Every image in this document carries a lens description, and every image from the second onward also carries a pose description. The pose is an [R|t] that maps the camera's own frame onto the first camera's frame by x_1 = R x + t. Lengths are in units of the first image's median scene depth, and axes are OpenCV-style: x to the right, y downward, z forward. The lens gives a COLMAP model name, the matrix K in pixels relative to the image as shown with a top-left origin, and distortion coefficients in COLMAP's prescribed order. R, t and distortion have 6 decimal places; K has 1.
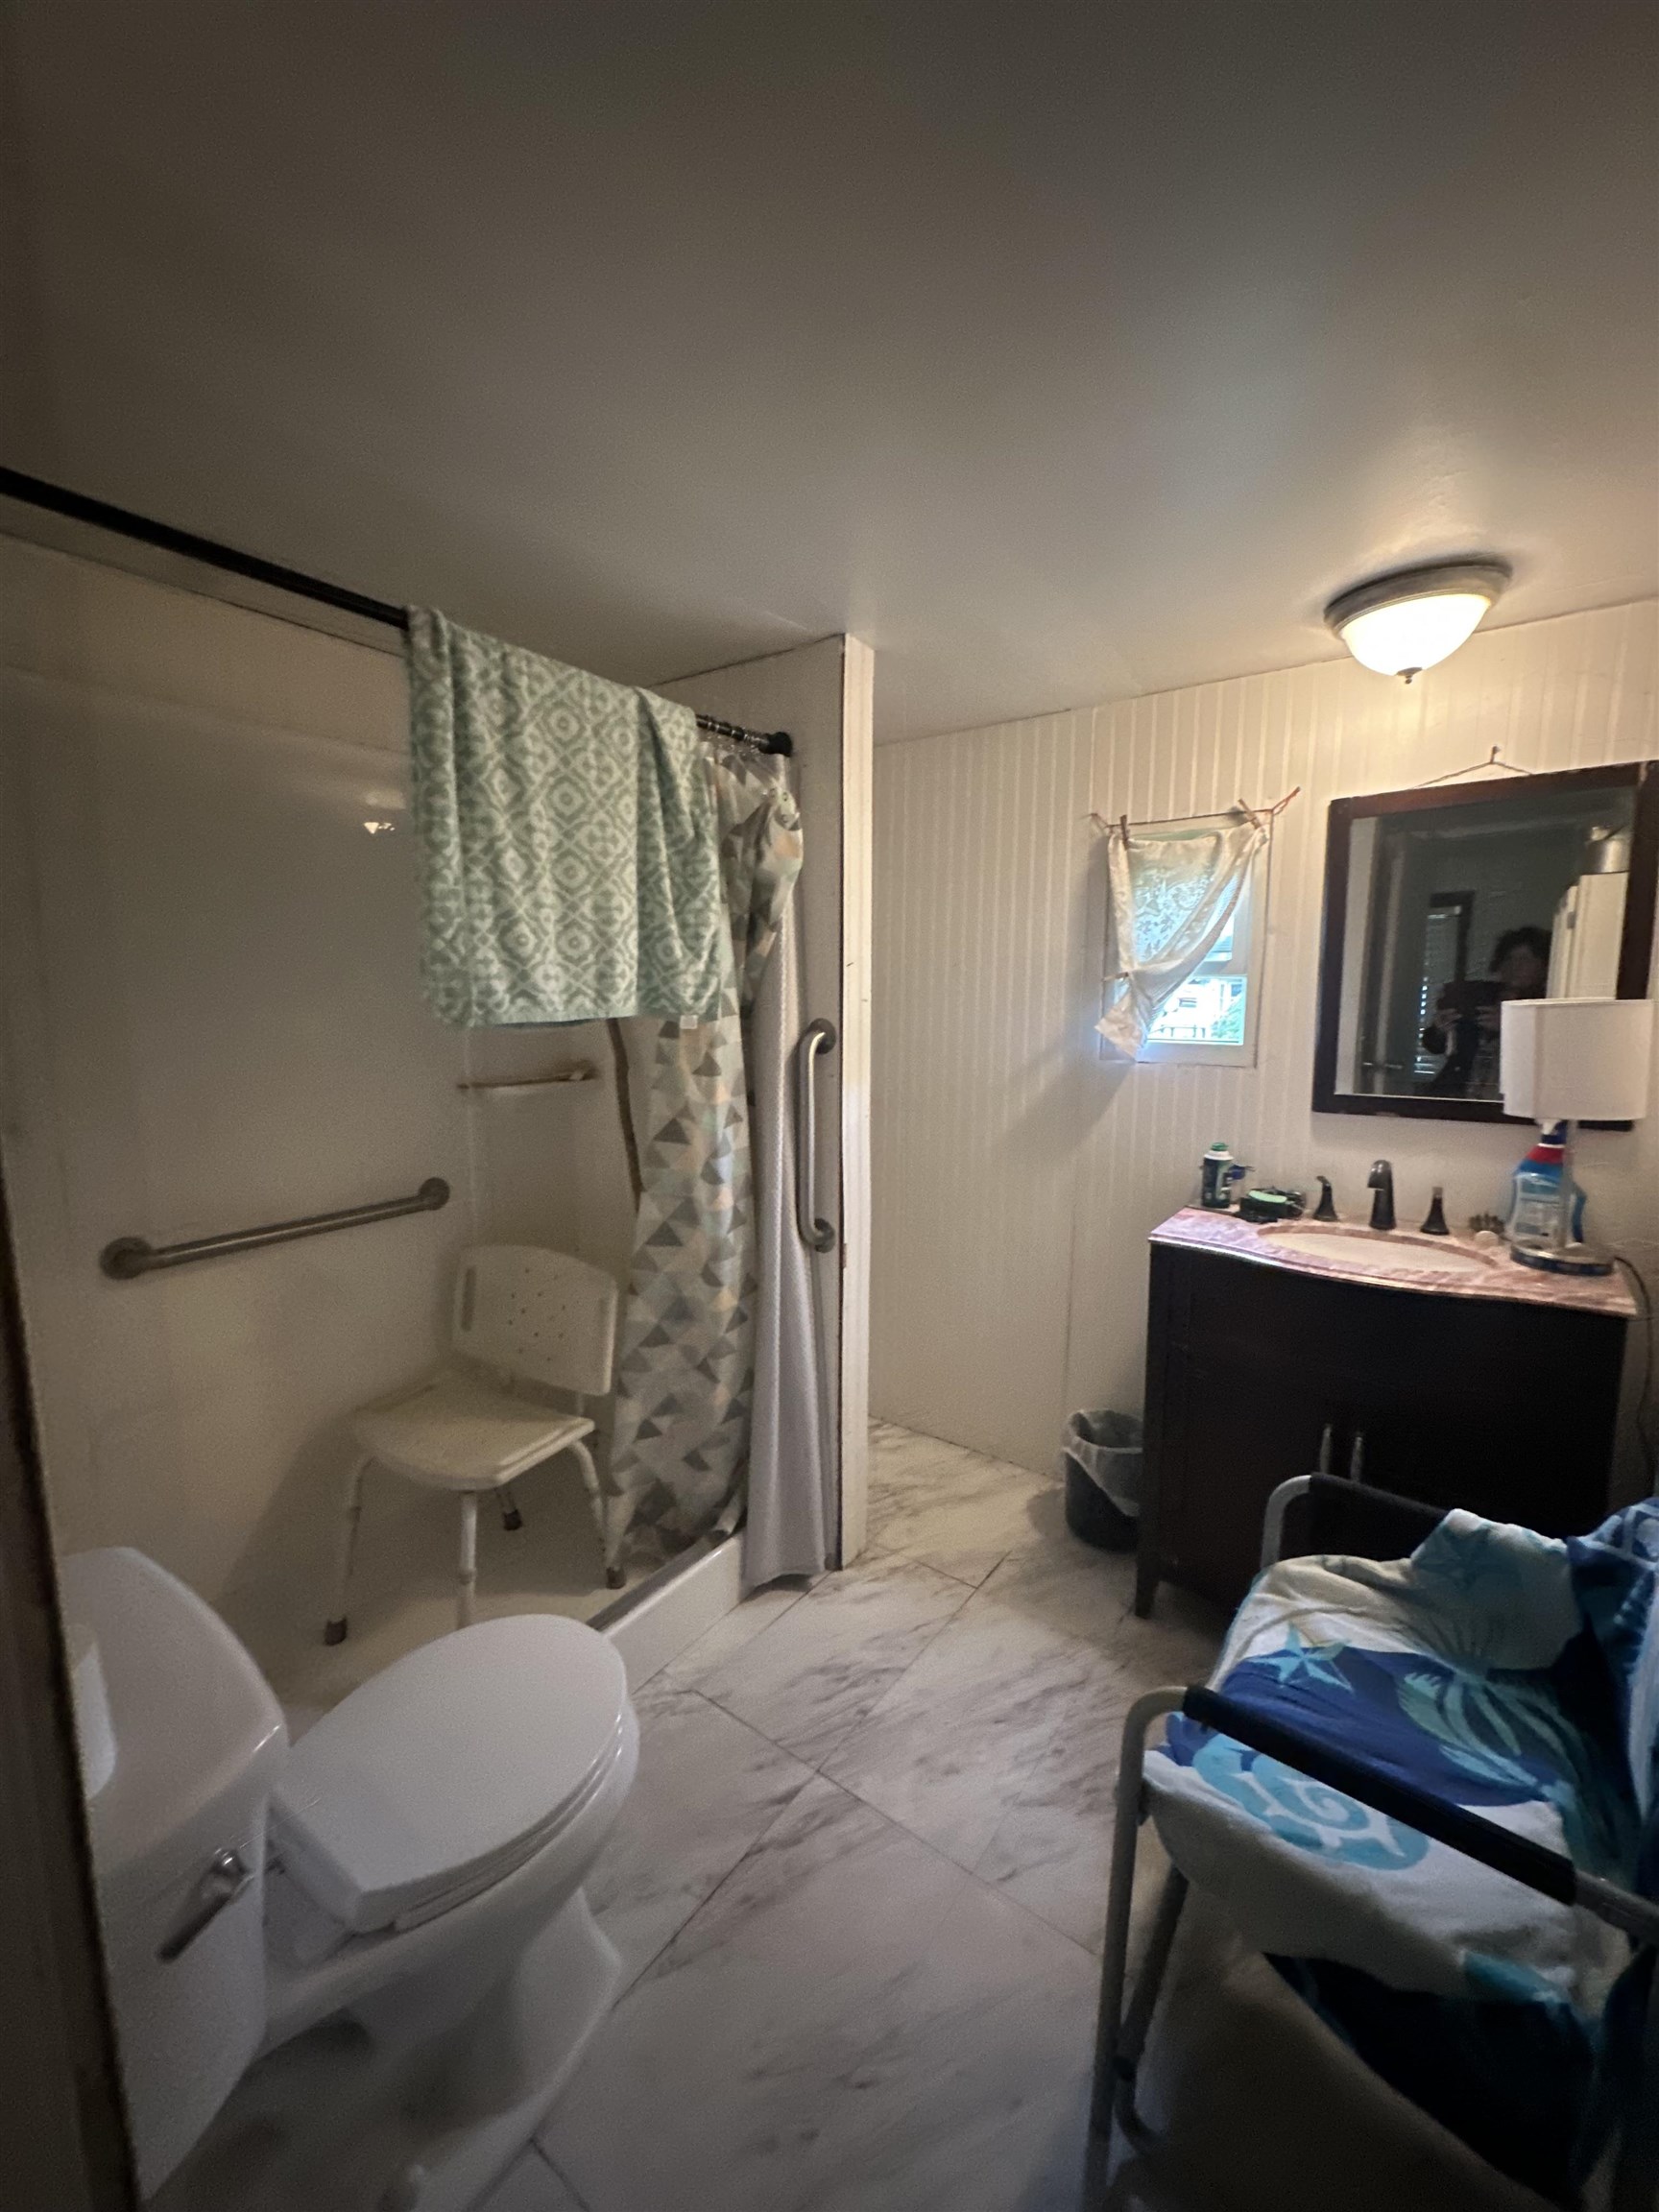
lens RADIAL K [[876.9, 0, 833.1], [0, 876.9, 1106.7], [0, 0, 1]] dist [-0.002747, 0.000290]
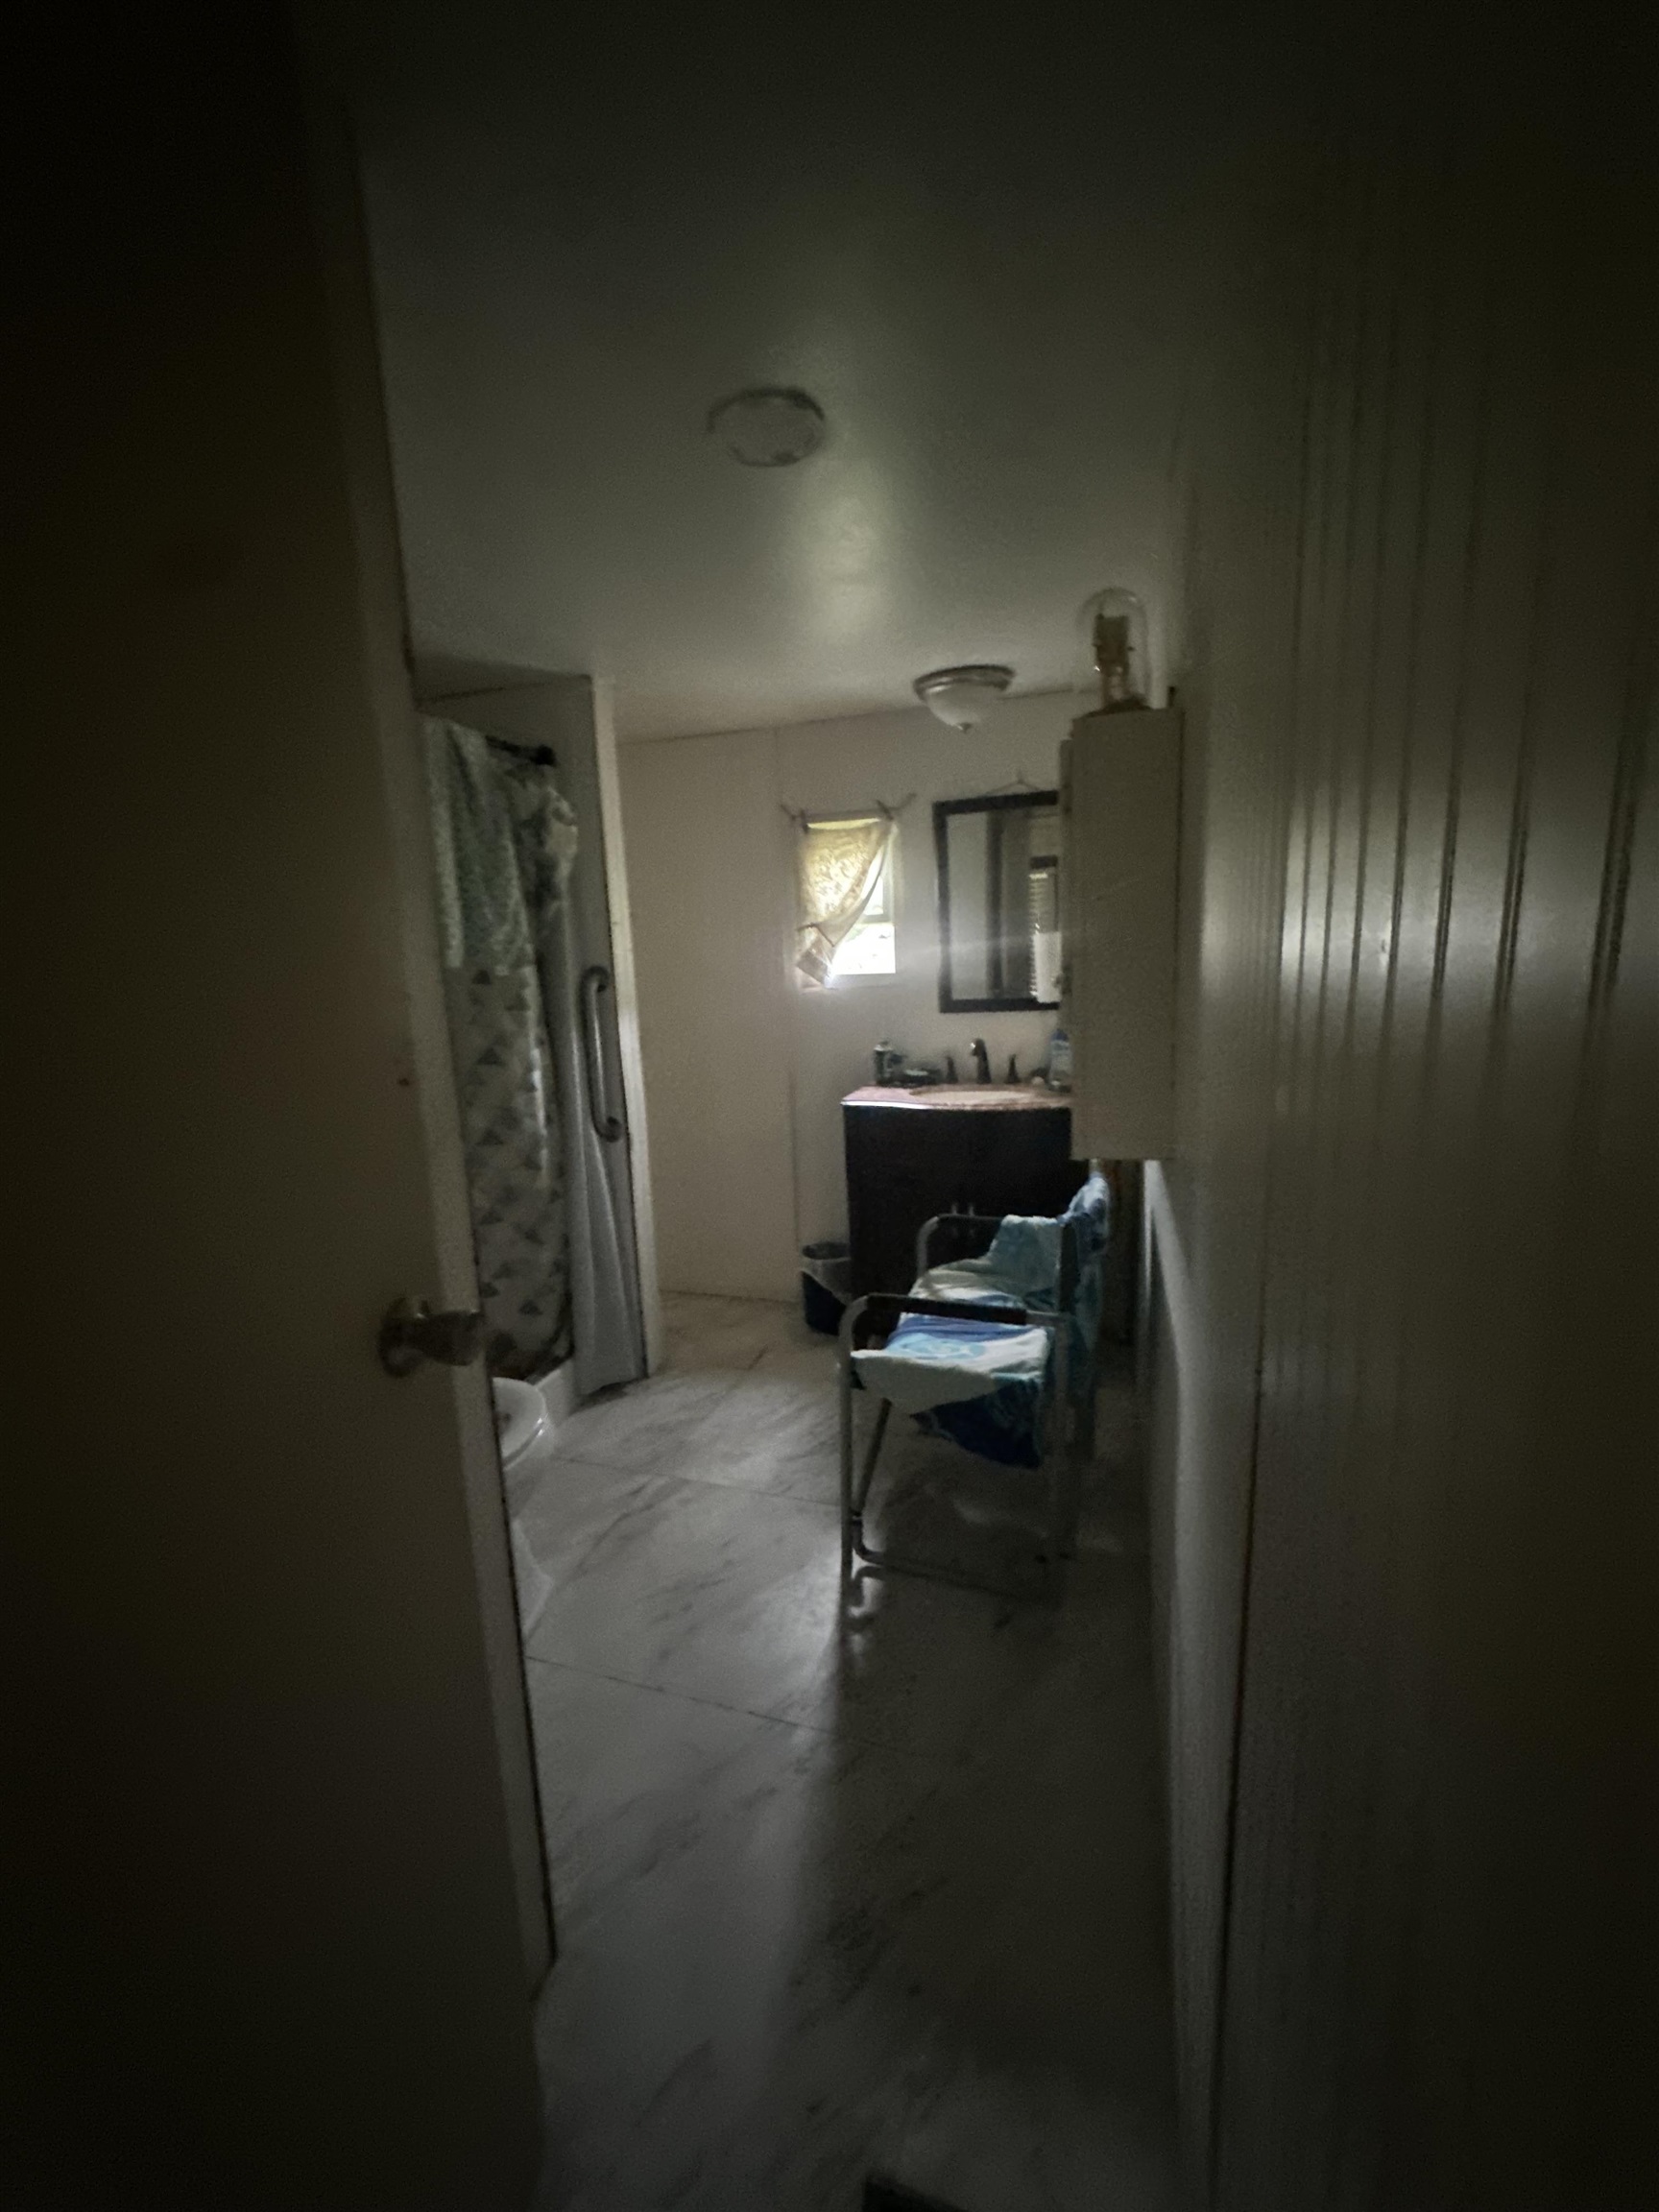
lens RADIAL K [[876.9, 0, 827.9], [0, 876.9, 1104.9], [0, 0, 1]] dist [-0.002747, 0.000290]
pose [[0.947200, -0.095793, 0.305999, -0.114521], [0.083557, 0.995099, 0.052873, 0.073662], [-0.309564, -0.024513, 0.950563, -0.400932]]
